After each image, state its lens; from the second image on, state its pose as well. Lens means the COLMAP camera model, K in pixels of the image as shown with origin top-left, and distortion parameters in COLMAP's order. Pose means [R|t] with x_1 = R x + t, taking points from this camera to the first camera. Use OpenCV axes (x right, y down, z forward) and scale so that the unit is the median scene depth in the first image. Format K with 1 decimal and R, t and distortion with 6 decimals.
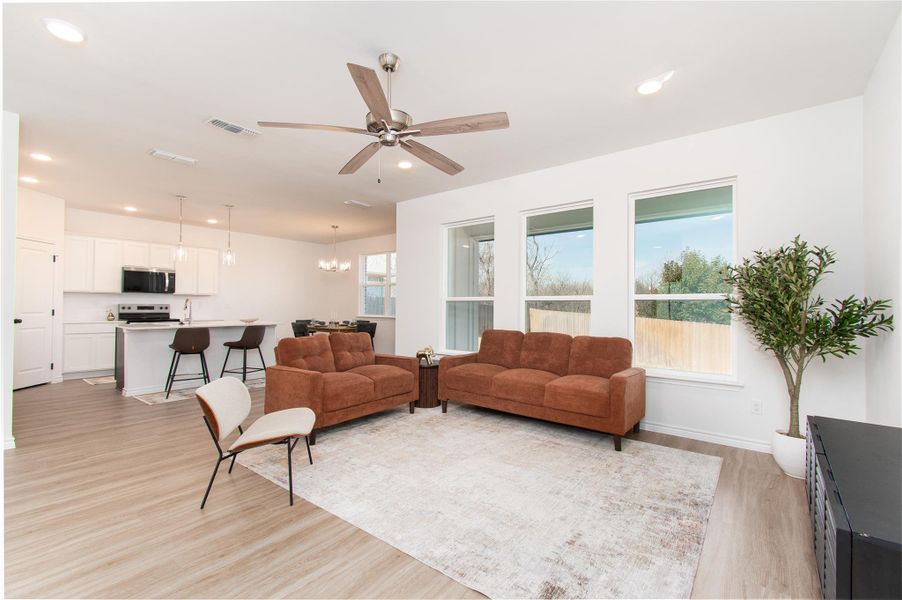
lens RADIAL K [[393.9, 0, 451.6], [0, 393.9, 305.2], [0, 0, 1]] dist [-0.001383, -0.001752]
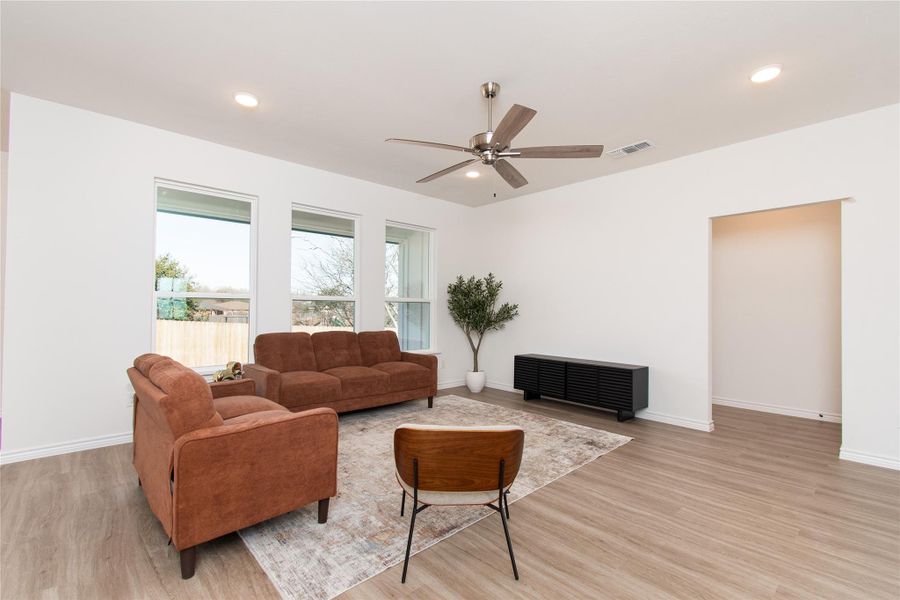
lens RADIAL K [[393.0, 0, 450.7], [0, 393.0, 305.4], [0, 0, 1]] dist [-0.001383, -0.001752]
pose [[0.161455, 0.000684, 0.986880, -1.953055], [-0.011753, 0.999930, 0.001230, -0.007674], [-0.986810, -0.011797, 0.161452, 1.415851]]
